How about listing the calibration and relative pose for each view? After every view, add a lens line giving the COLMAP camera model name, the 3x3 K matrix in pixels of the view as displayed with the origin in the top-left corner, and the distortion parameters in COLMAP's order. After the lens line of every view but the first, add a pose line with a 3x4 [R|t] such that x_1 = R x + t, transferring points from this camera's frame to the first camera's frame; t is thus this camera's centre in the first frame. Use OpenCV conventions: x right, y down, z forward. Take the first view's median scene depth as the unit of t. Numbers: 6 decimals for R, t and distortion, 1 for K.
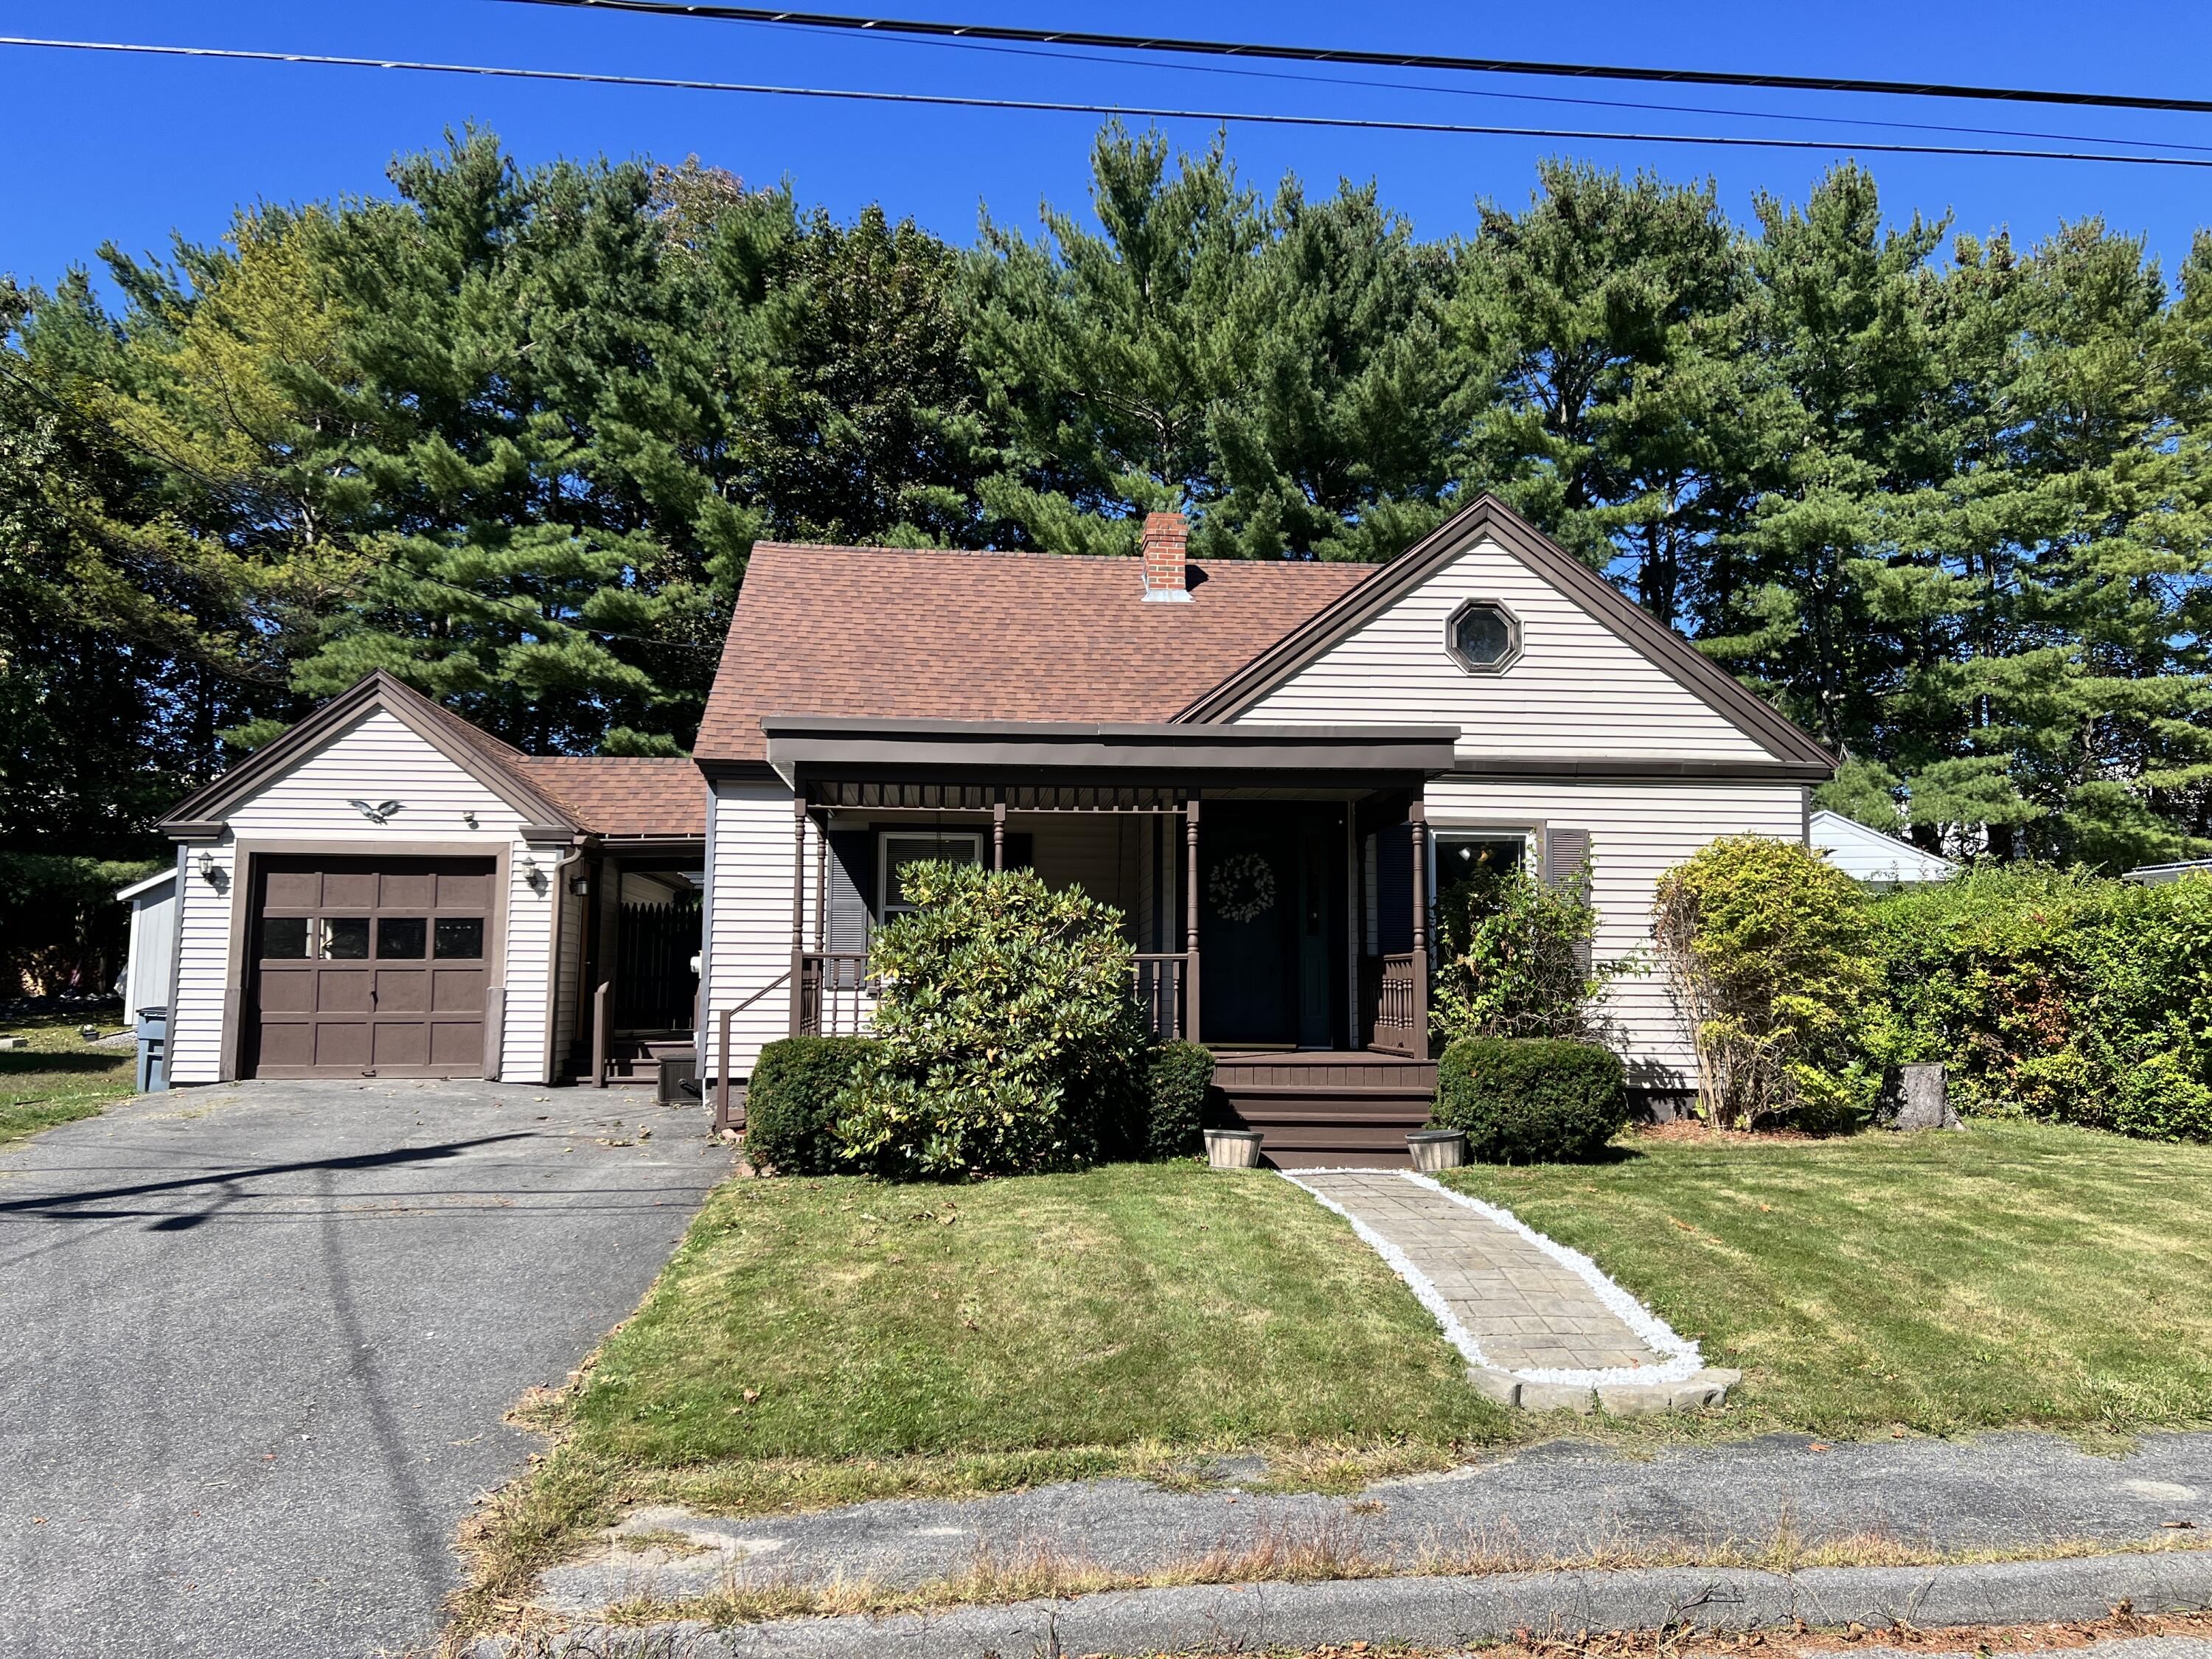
lens RADIAL K [[1660.3, 0, 1106.0], [0, 1660.3, 829.5], [0, 0, 1]] dist [0.086252, -0.132164]
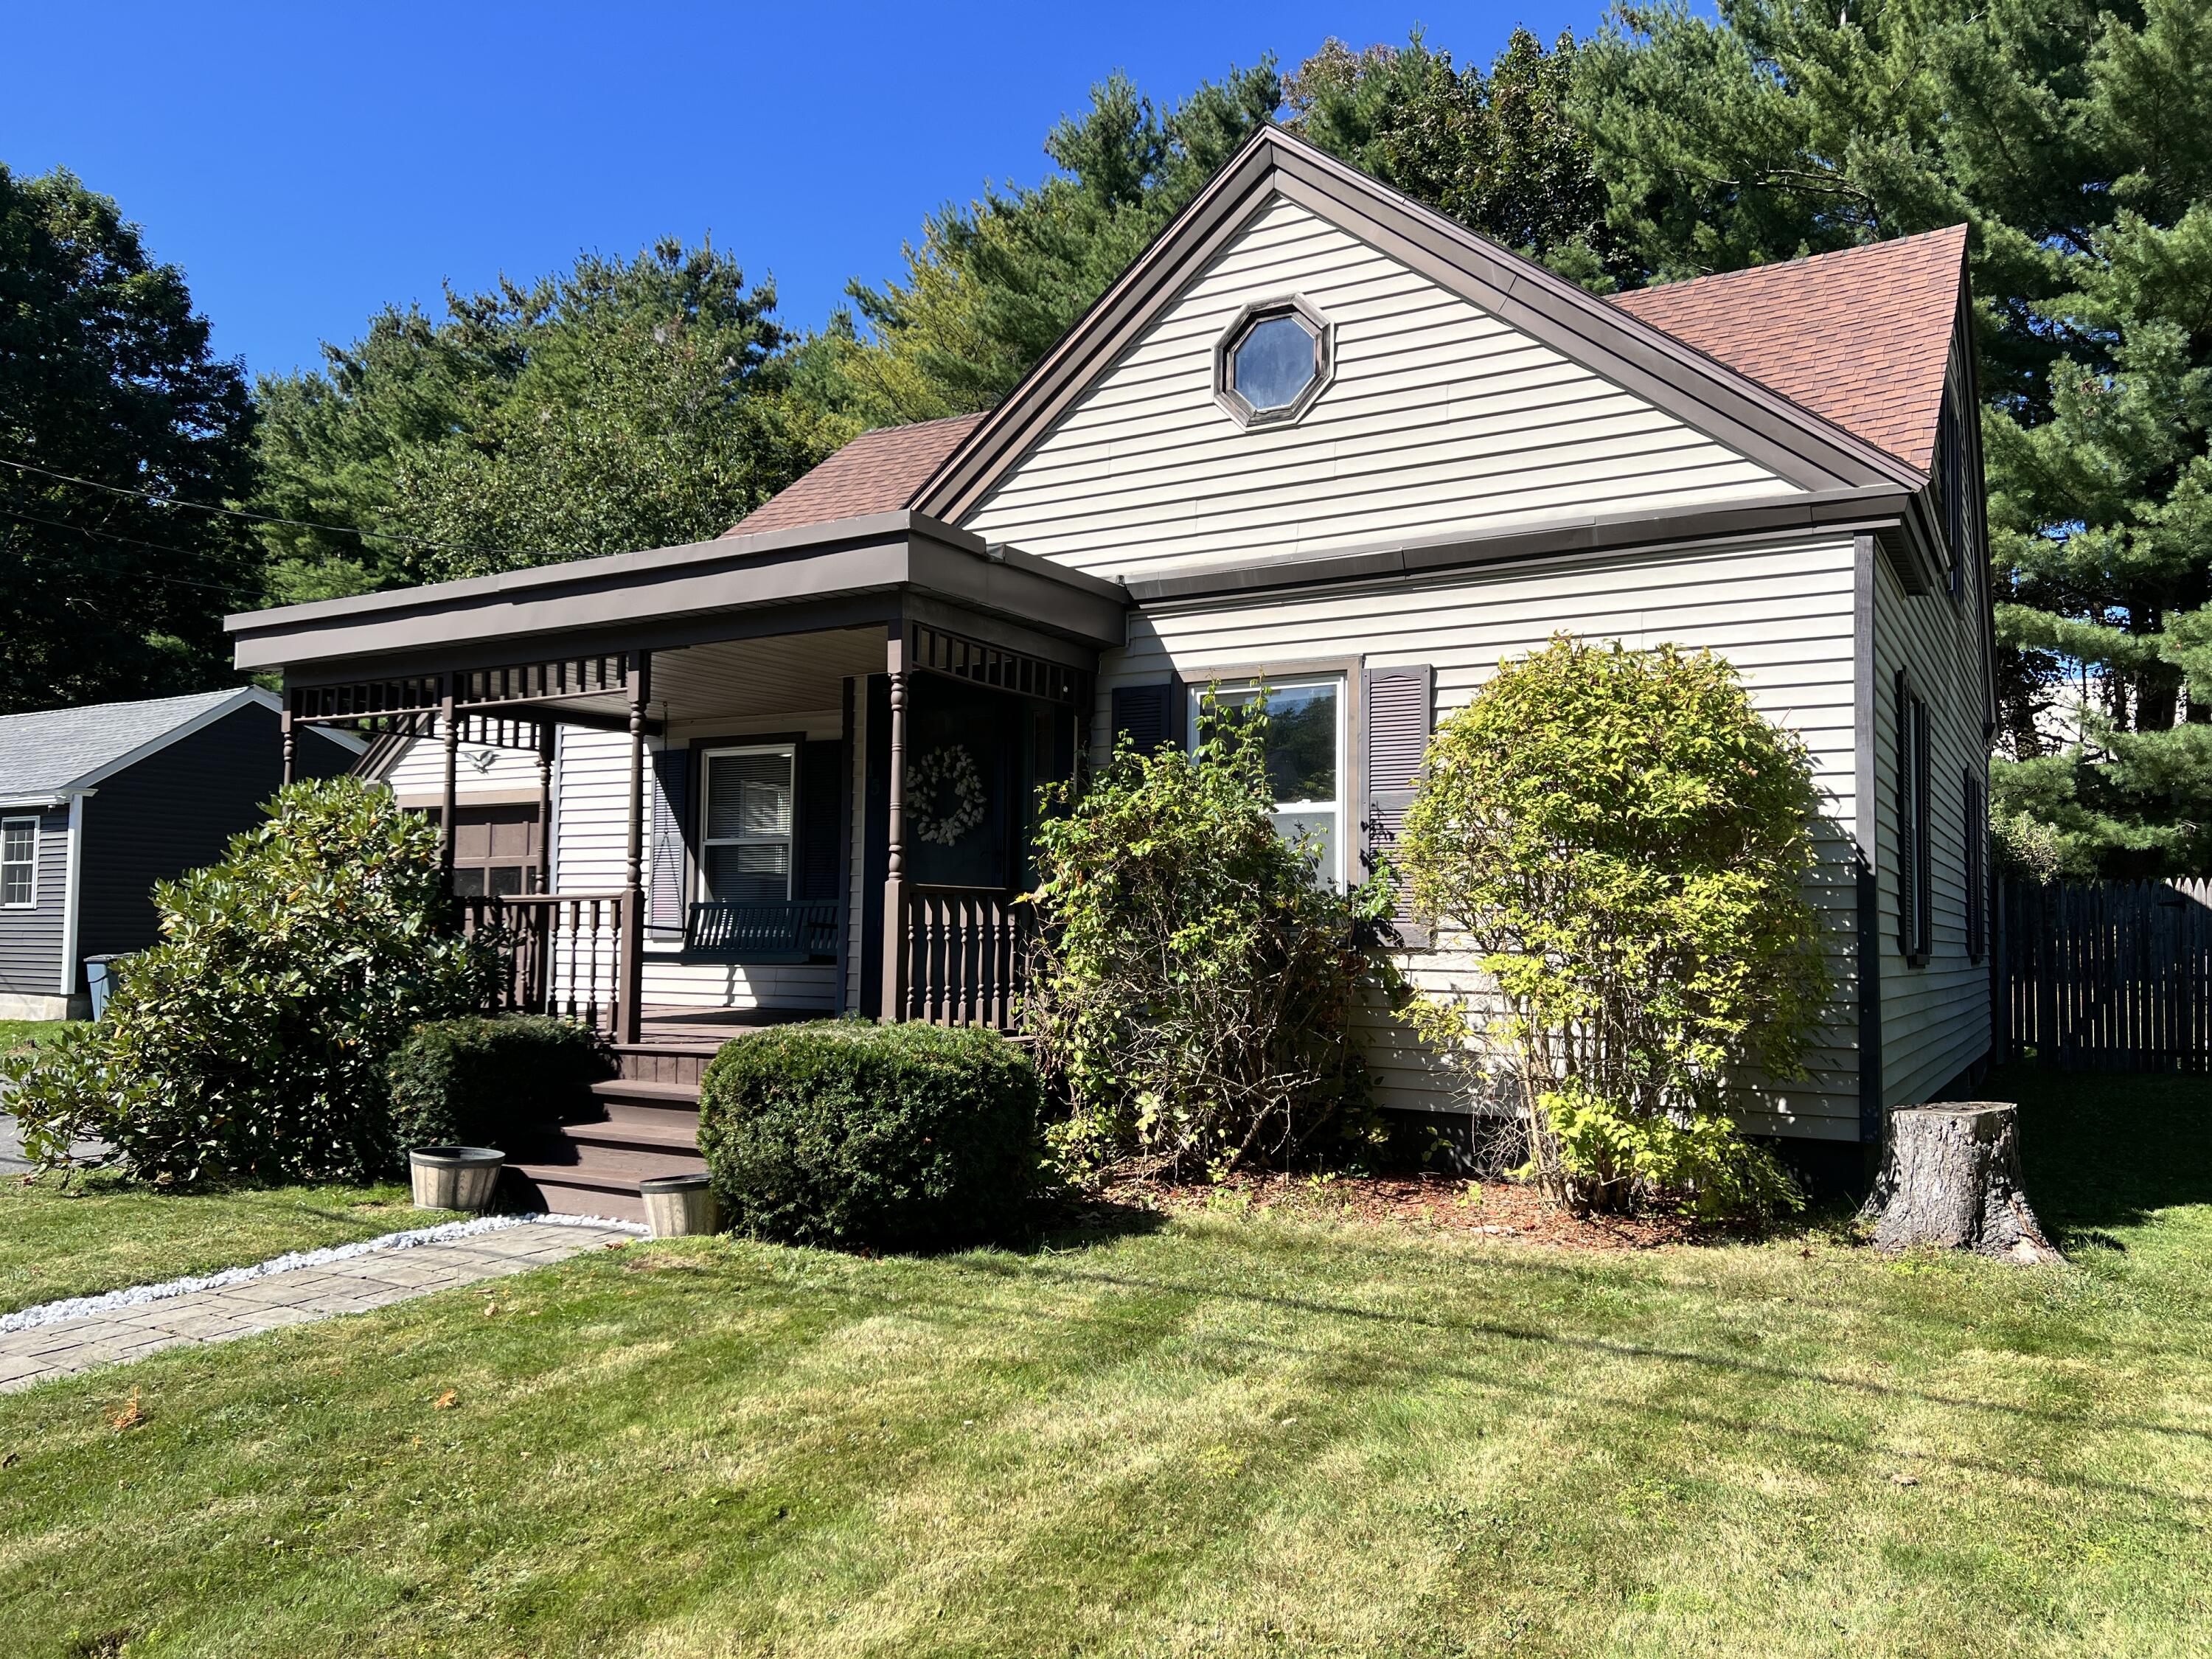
lens RADIAL K [[1660.5, 0, 1106.0], [0, 1660.5, 829.5], [0, 0, 1]] dist [0.073685, -0.087582]
pose [[0.810286, -0.036915, -0.584871, 0.455647], [0.055552, 0.998358, 0.013951, 0.036527], [0.583396, -0.043795, 0.811006, 0.399861]]
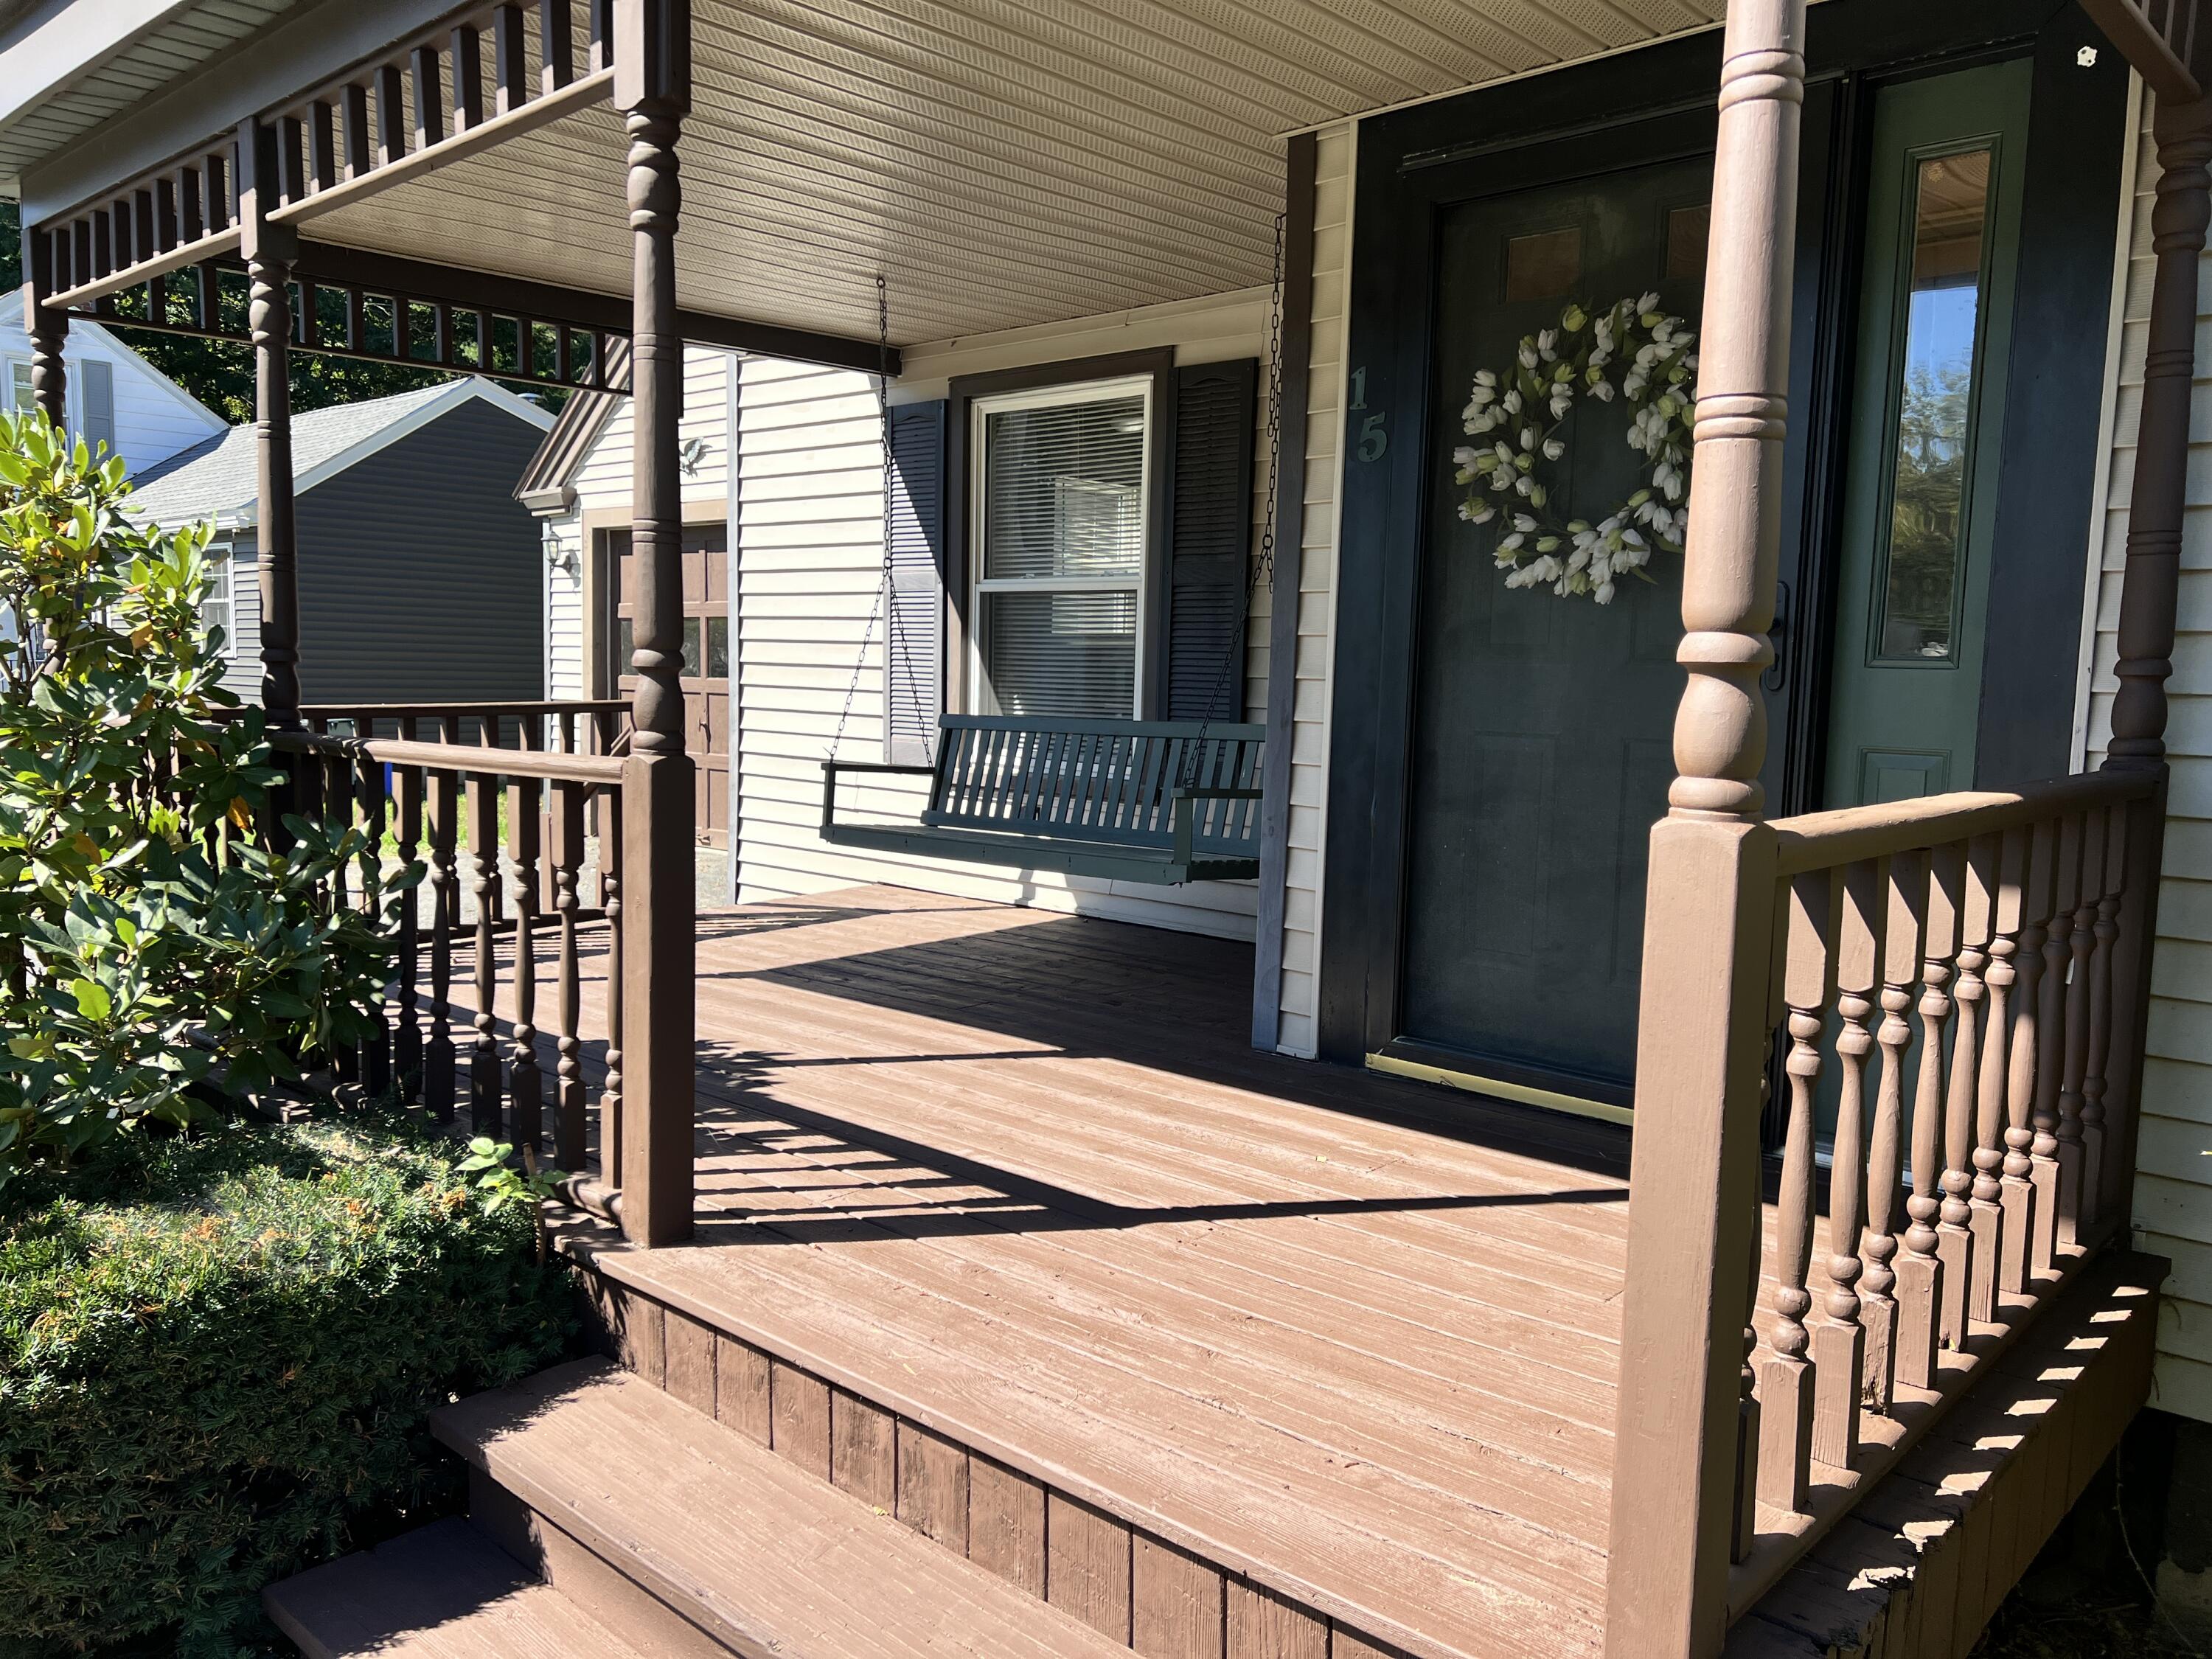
lens RADIAL K [[1660.5, 0, 1106.0], [0, 1660.5, 829.5], [0, 0, 1]] dist [0.073685, -0.087582]
pose [[0.674702, 0.078968, -0.733853, 0.180137], [0.060625, 0.984971, 0.161729, 0.037969], [0.735596, -0.153609, 0.659775, 0.658177]]
